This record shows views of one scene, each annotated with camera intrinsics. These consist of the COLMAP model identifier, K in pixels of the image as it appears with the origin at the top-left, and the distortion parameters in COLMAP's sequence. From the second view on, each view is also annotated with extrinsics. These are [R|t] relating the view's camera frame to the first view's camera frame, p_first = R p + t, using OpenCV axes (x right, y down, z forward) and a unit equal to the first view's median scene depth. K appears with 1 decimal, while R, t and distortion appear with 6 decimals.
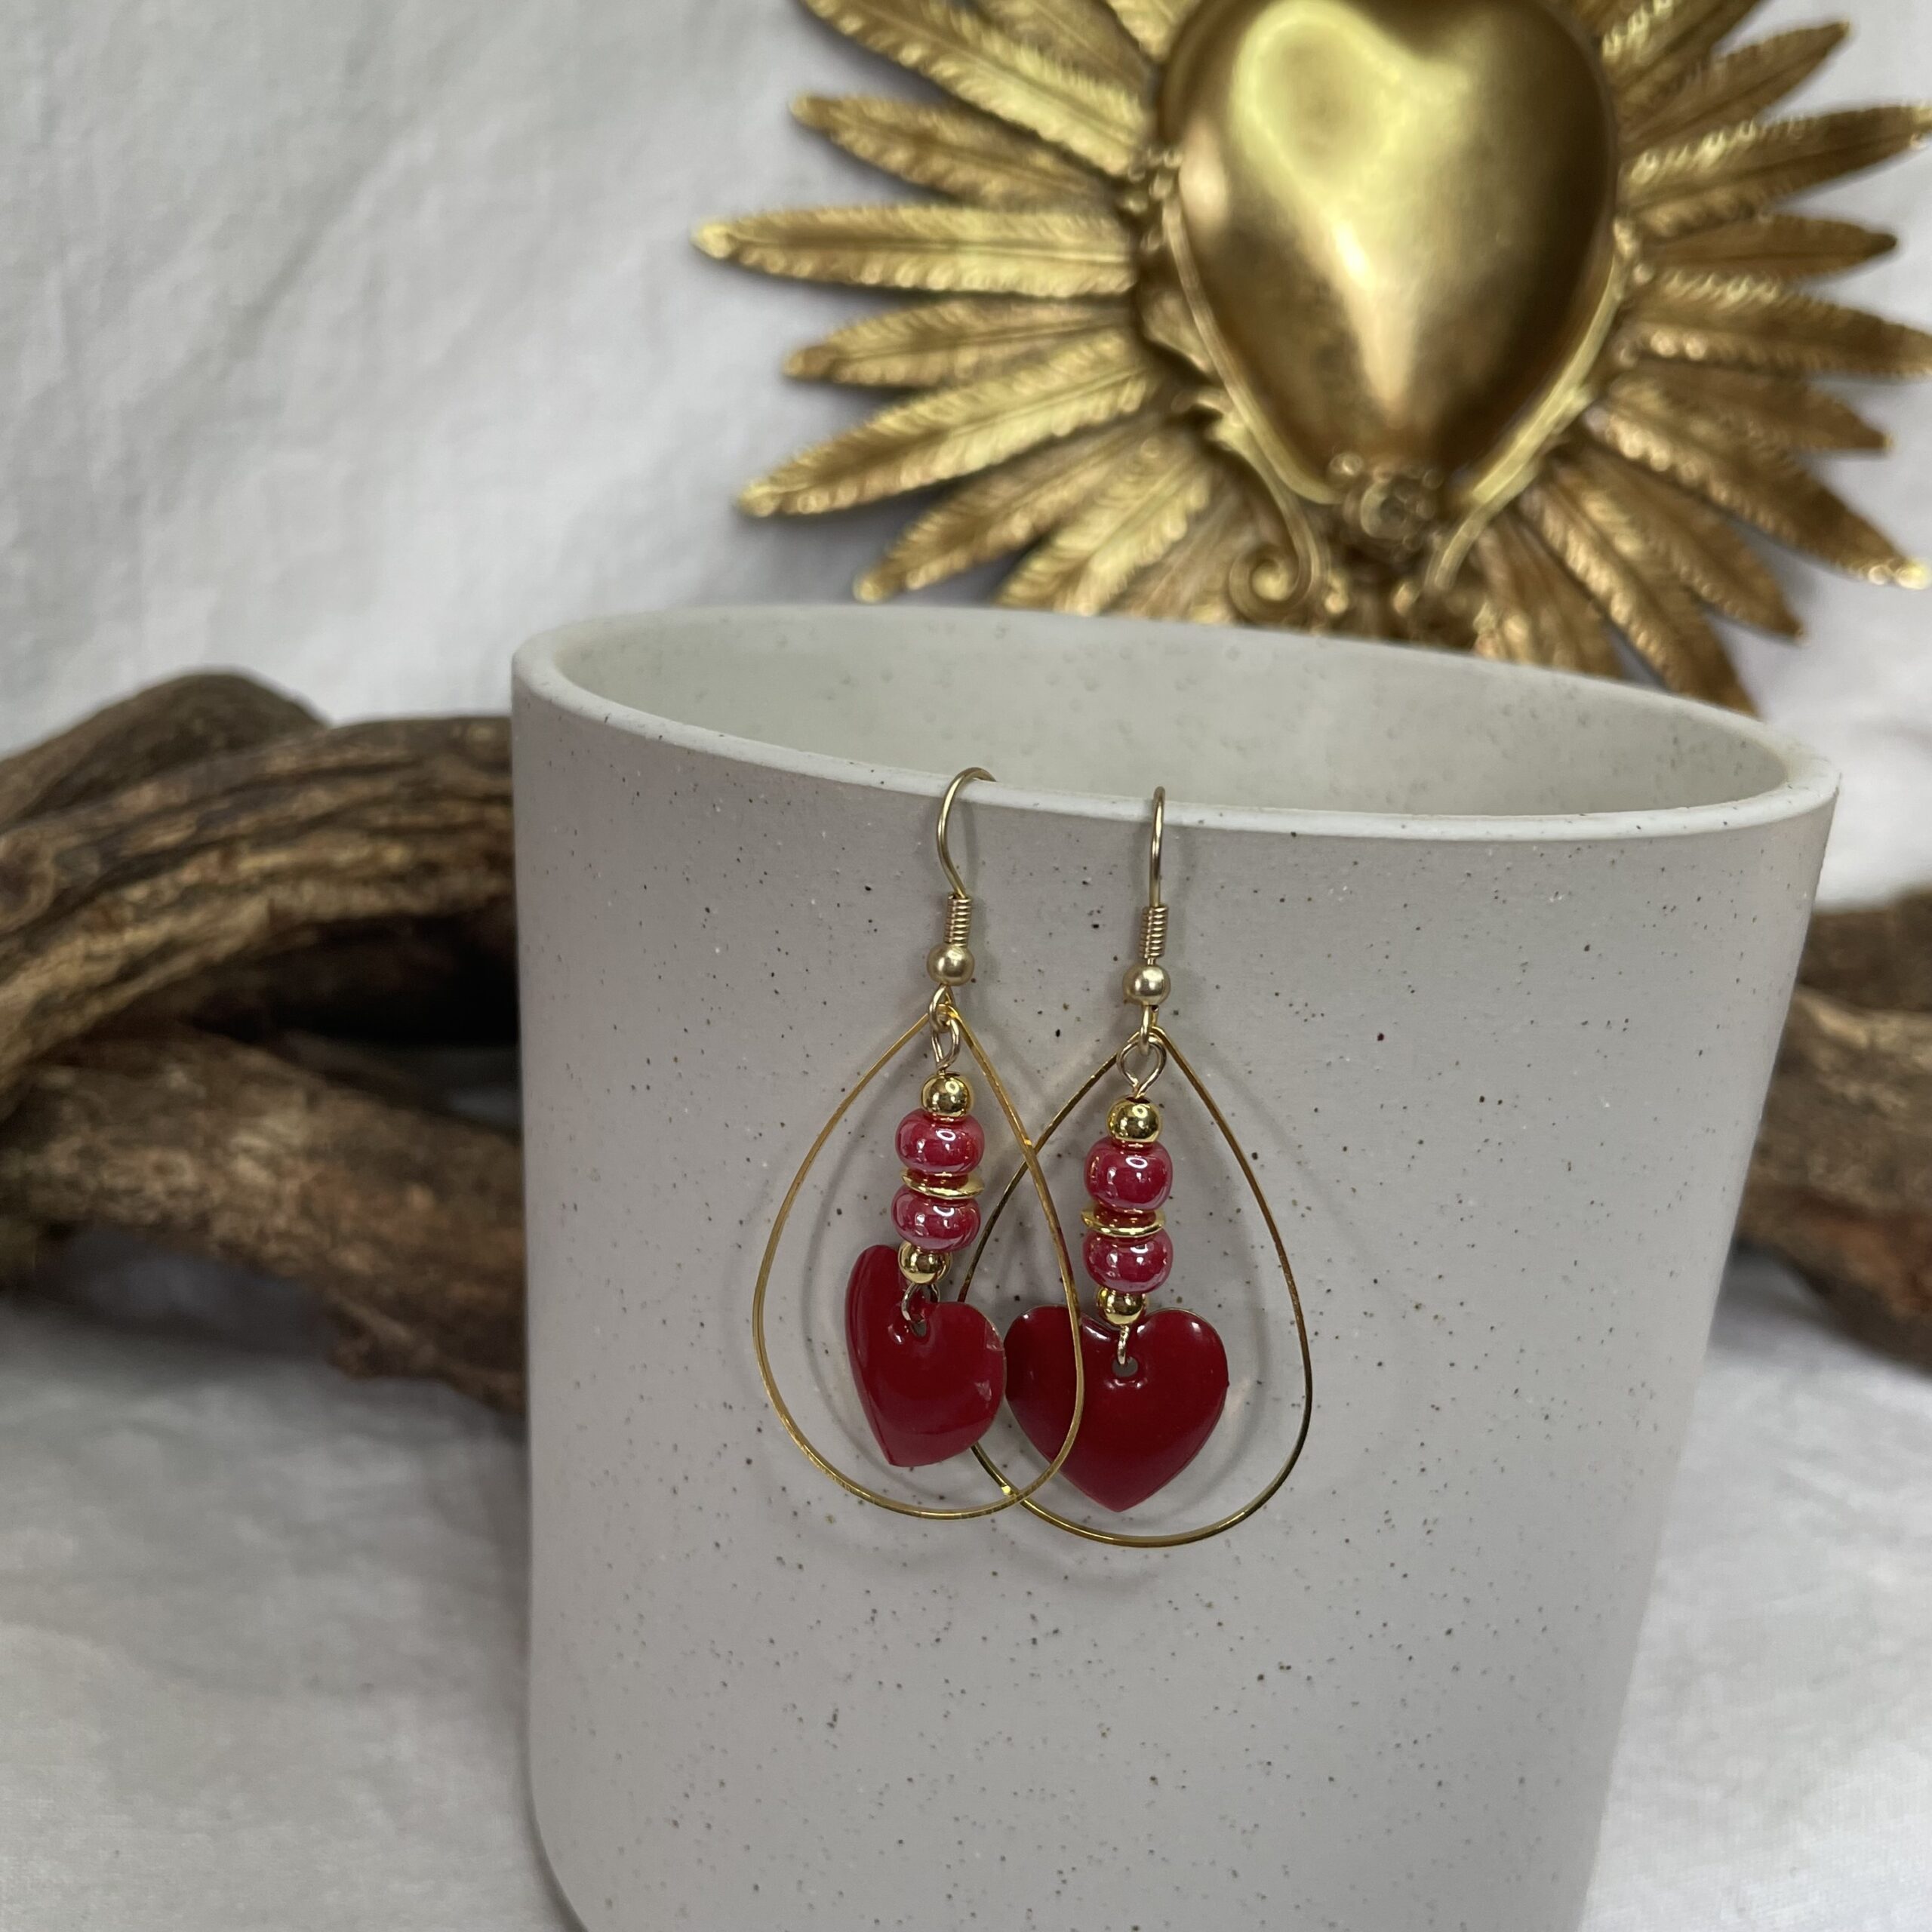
lens RADIAL K [[2242.8, 0, 966.9], [0, 2242.8, 955.0], [0, 0, 1]] dist [-0.000922, 0.000000]
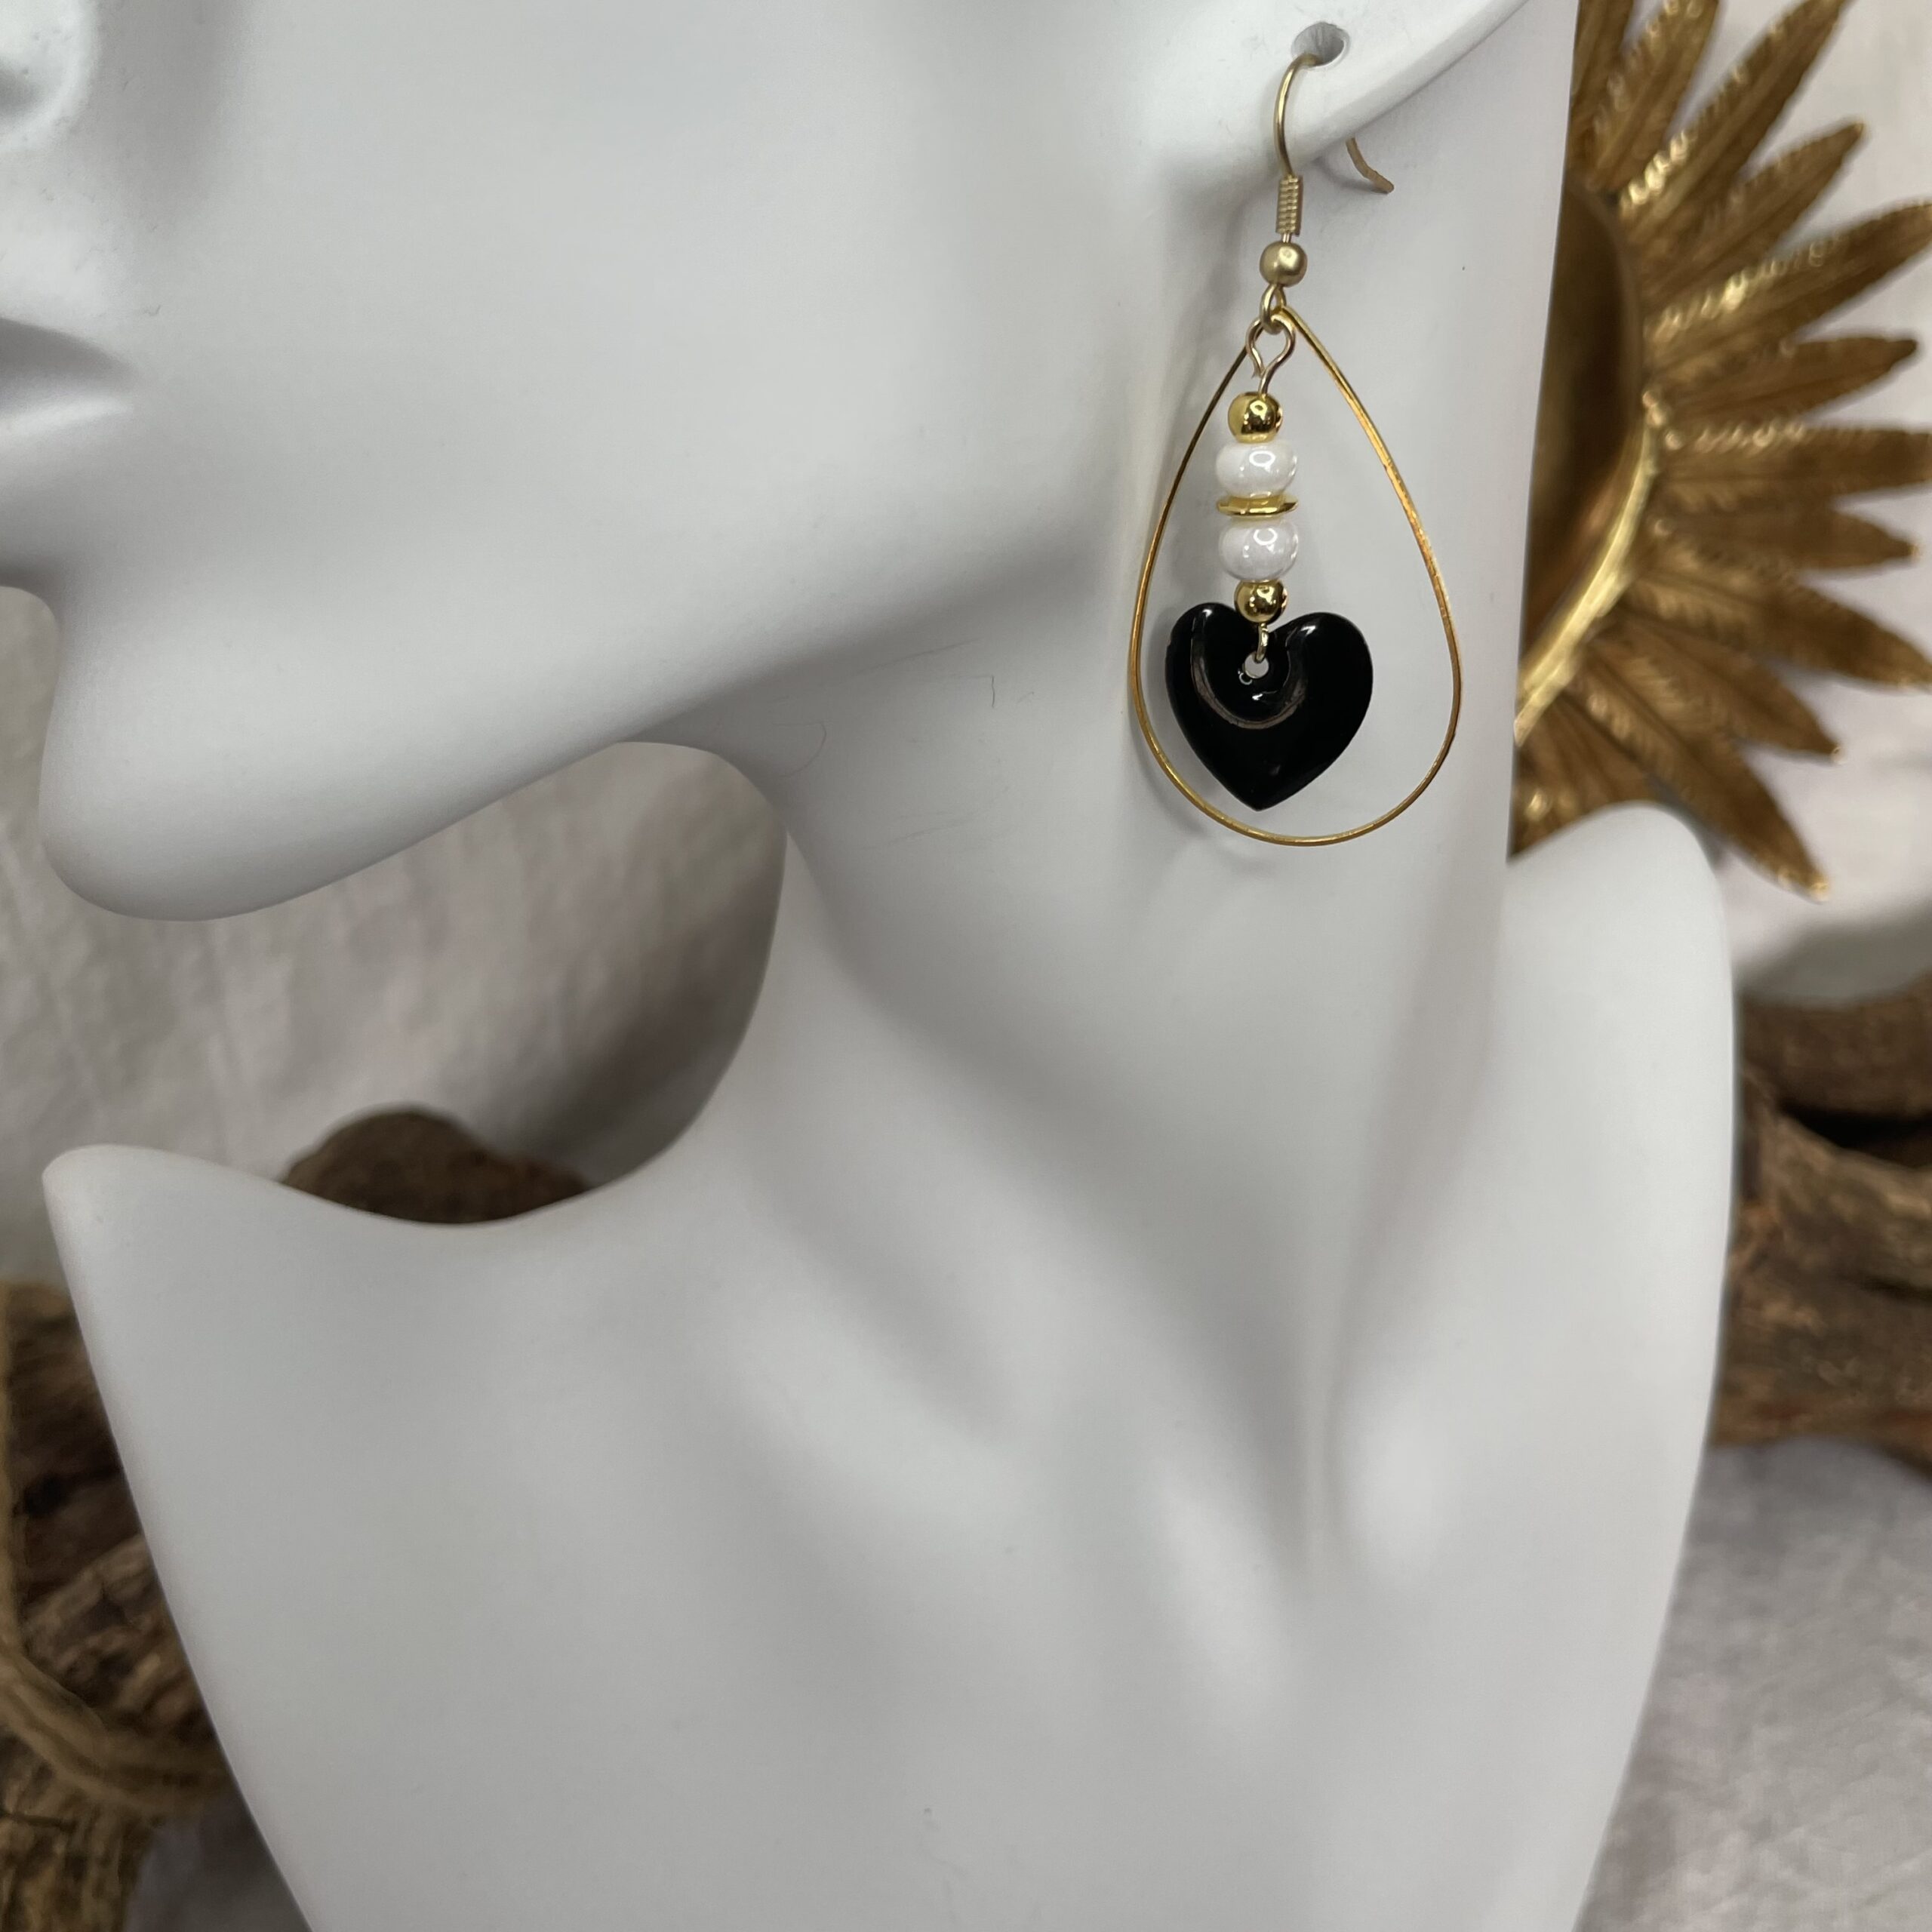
lens RADIAL K [[2242.8, 0, 983.7], [0, 2242.8, 977.0], [0, 0, 1]] dist [-0.000922, 0.000000]
pose [[0.993144, -0.113236, 0.029038, -0.059048], [0.106076, 0.977332, 0.183223, -0.307866], [-0.049127, -0.178887, 0.982642, 0.004823]]
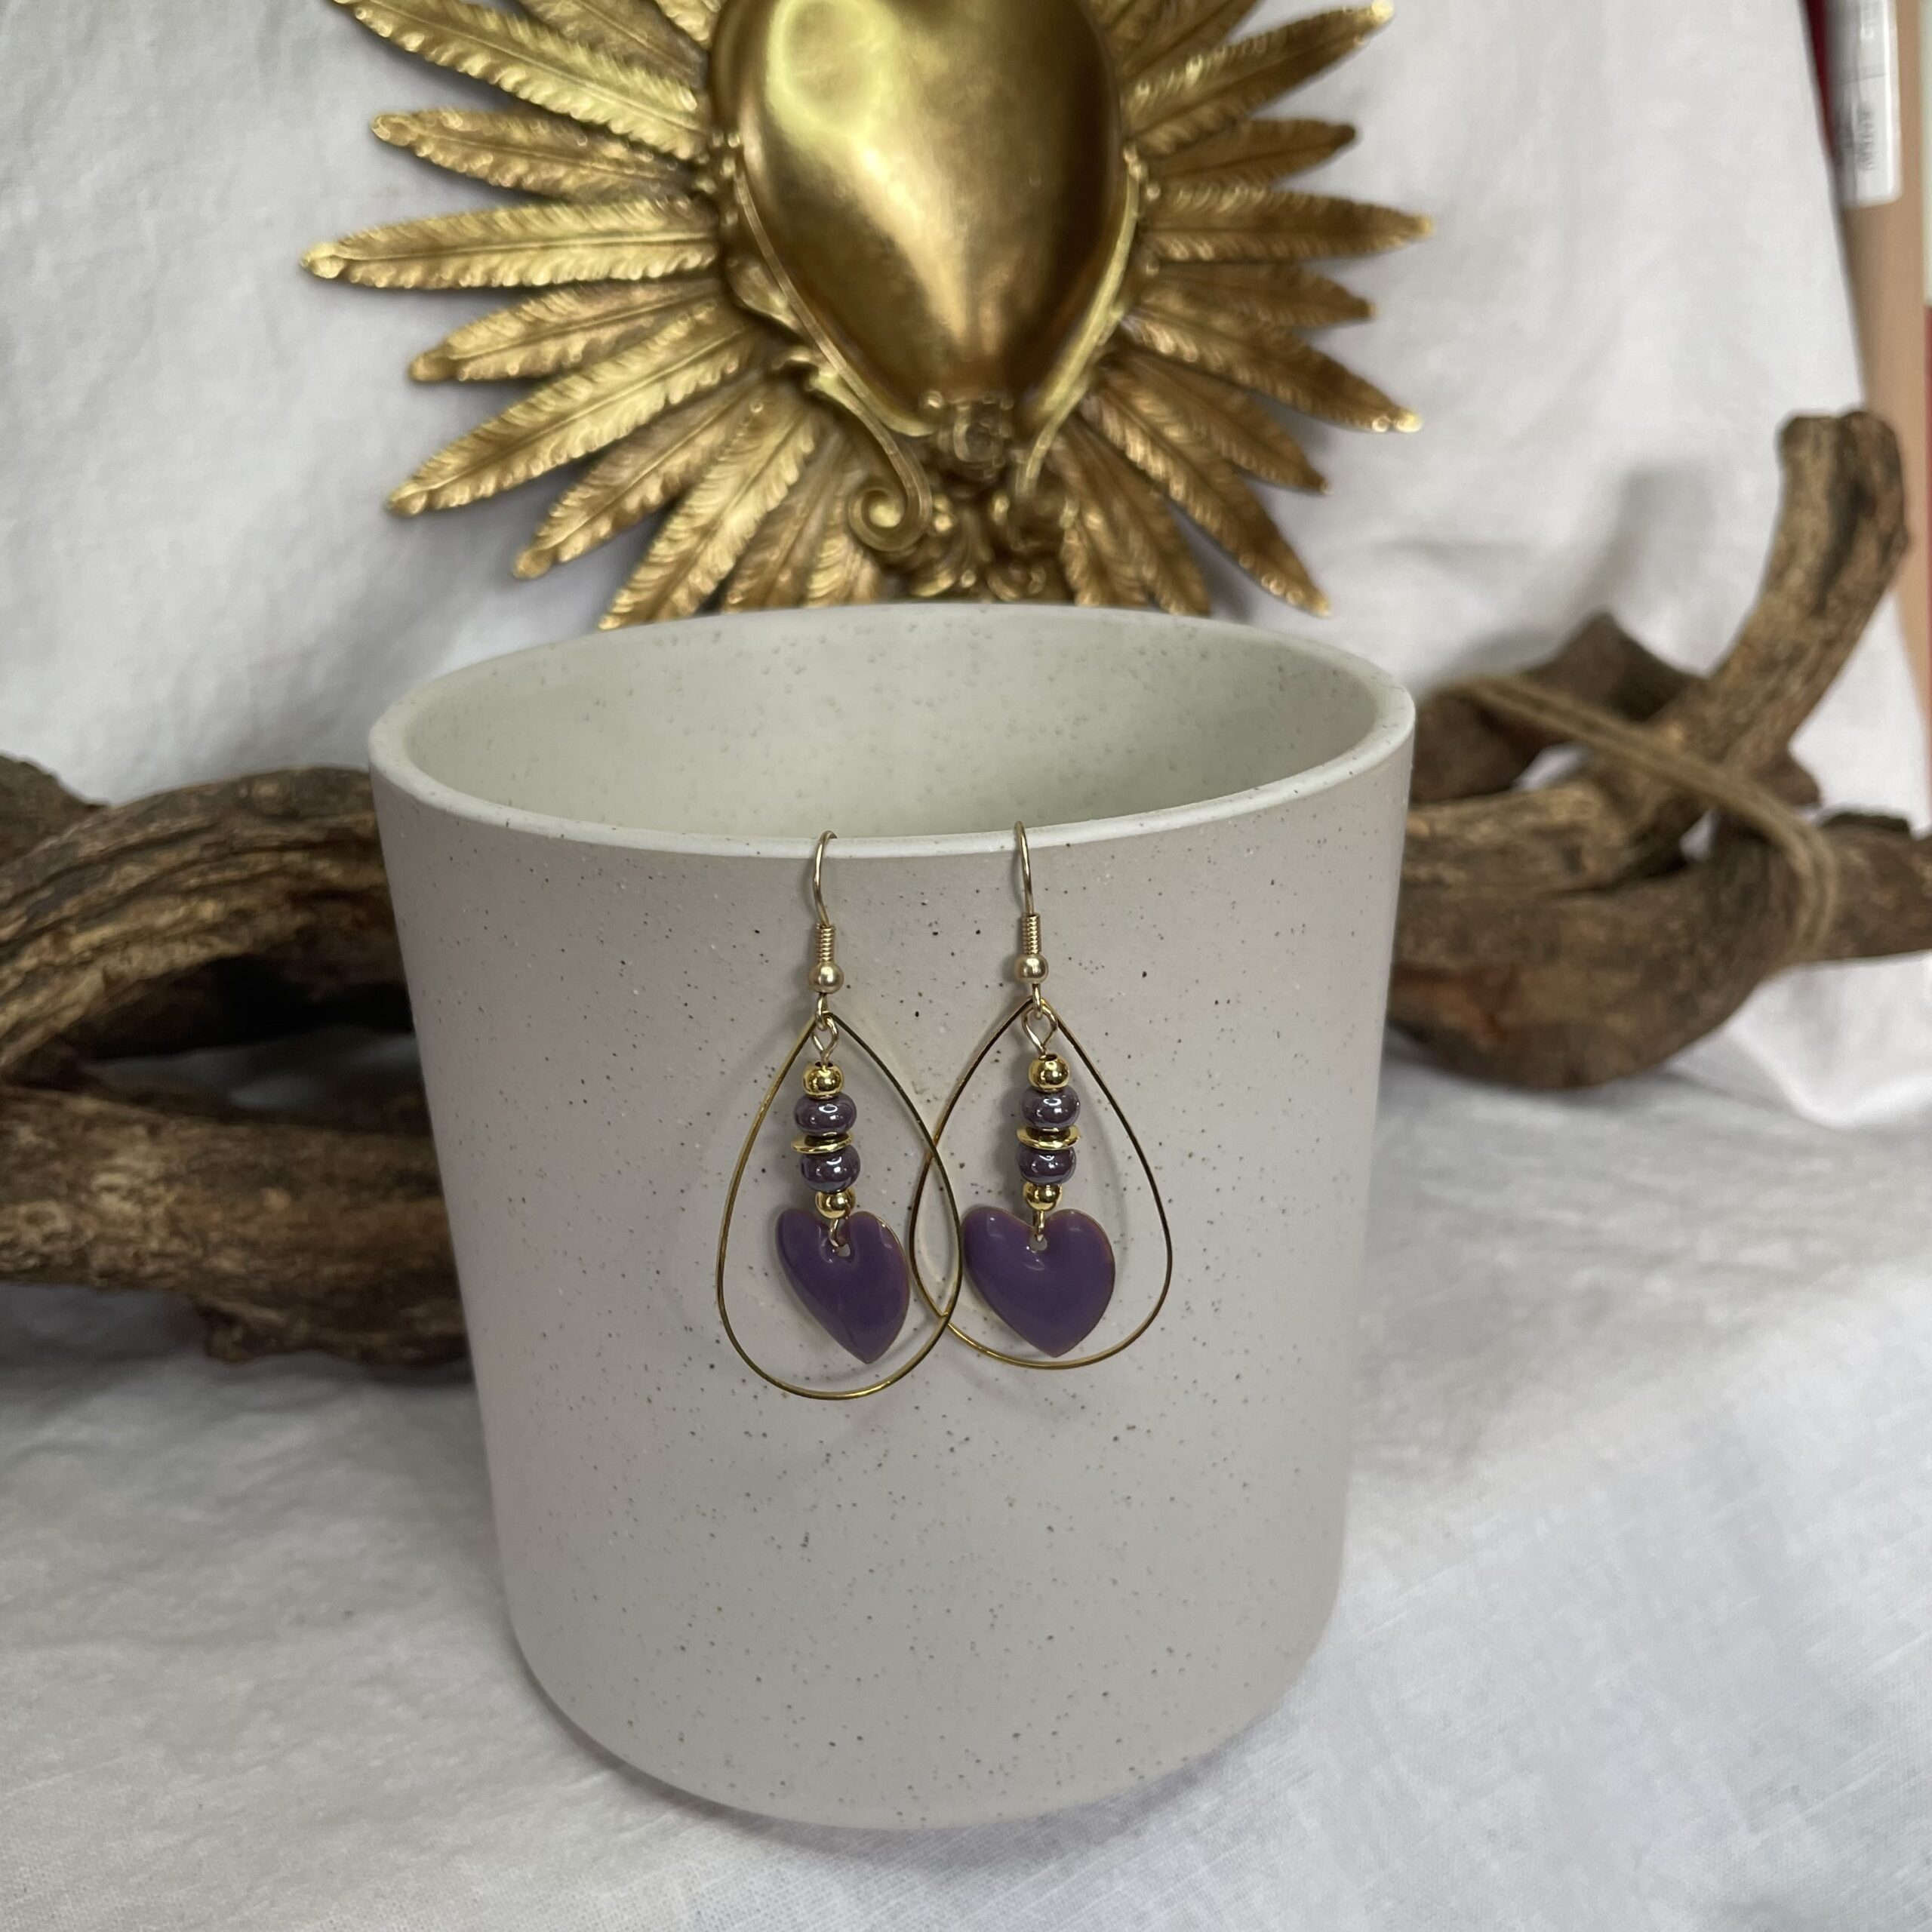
lens RADIAL K [[2242.8, 0, 1017.0], [0, 2242.8, 985.7], [0, 0, 1]] dist [-0.000922, 0.000000]
pose [[0.963417, -0.177616, 0.200700, -0.071425], [0.156837, 0.980882, 0.115205, -0.054018], [-0.217326, -0.079513, 0.972855, -0.137232]]
